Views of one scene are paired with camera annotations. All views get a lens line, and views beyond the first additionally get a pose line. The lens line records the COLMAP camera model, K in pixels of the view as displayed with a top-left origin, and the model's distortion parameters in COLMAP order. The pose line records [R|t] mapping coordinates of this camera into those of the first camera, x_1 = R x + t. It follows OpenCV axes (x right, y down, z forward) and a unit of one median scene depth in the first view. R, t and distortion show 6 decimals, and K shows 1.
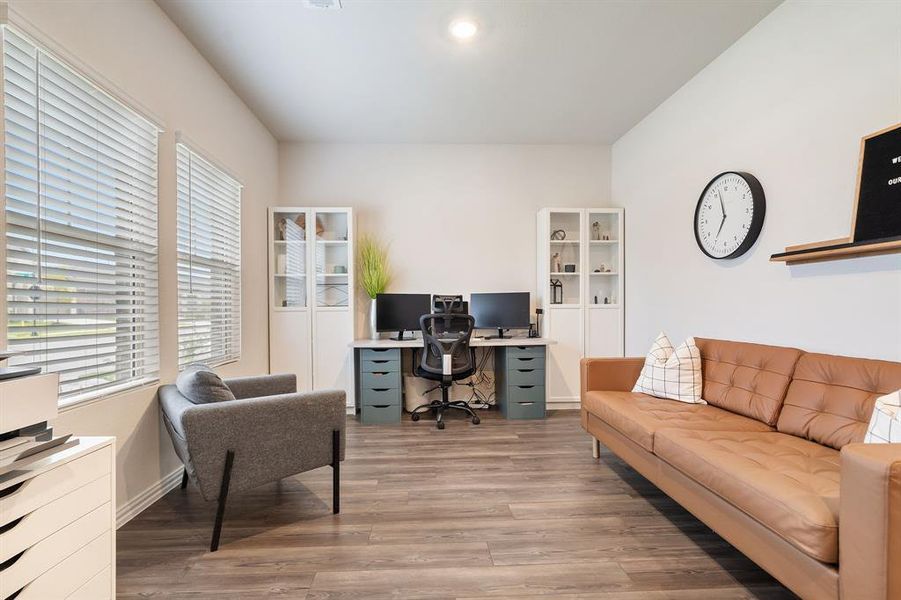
lens RADIAL K [[427.9, 0, 448.3], [0, 427.9, 305.2], [0, 0, 1]] dist [-0.001584, -0.000256]
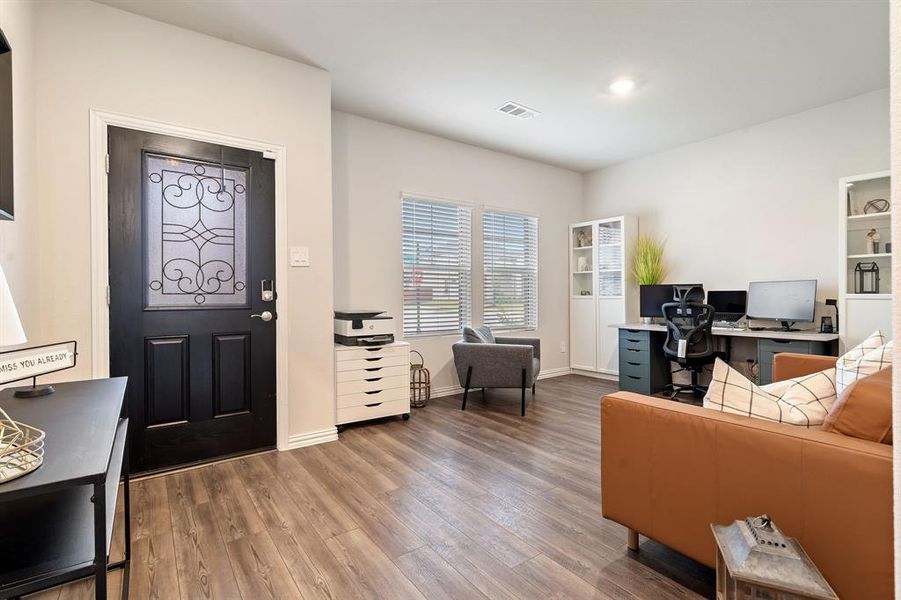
lens RADIAL K [[430.8, 0, 445.4], [0, 430.8, 295.8], [0, 0, 1]] dist [-0.000814, -0.000468]
pose [[0.531548, 0.003840, -0.847020, 0.602447], [0.004632, 0.999962, 0.007440, -0.008930], [0.847016, -0.007878, 0.531510, -0.109383]]
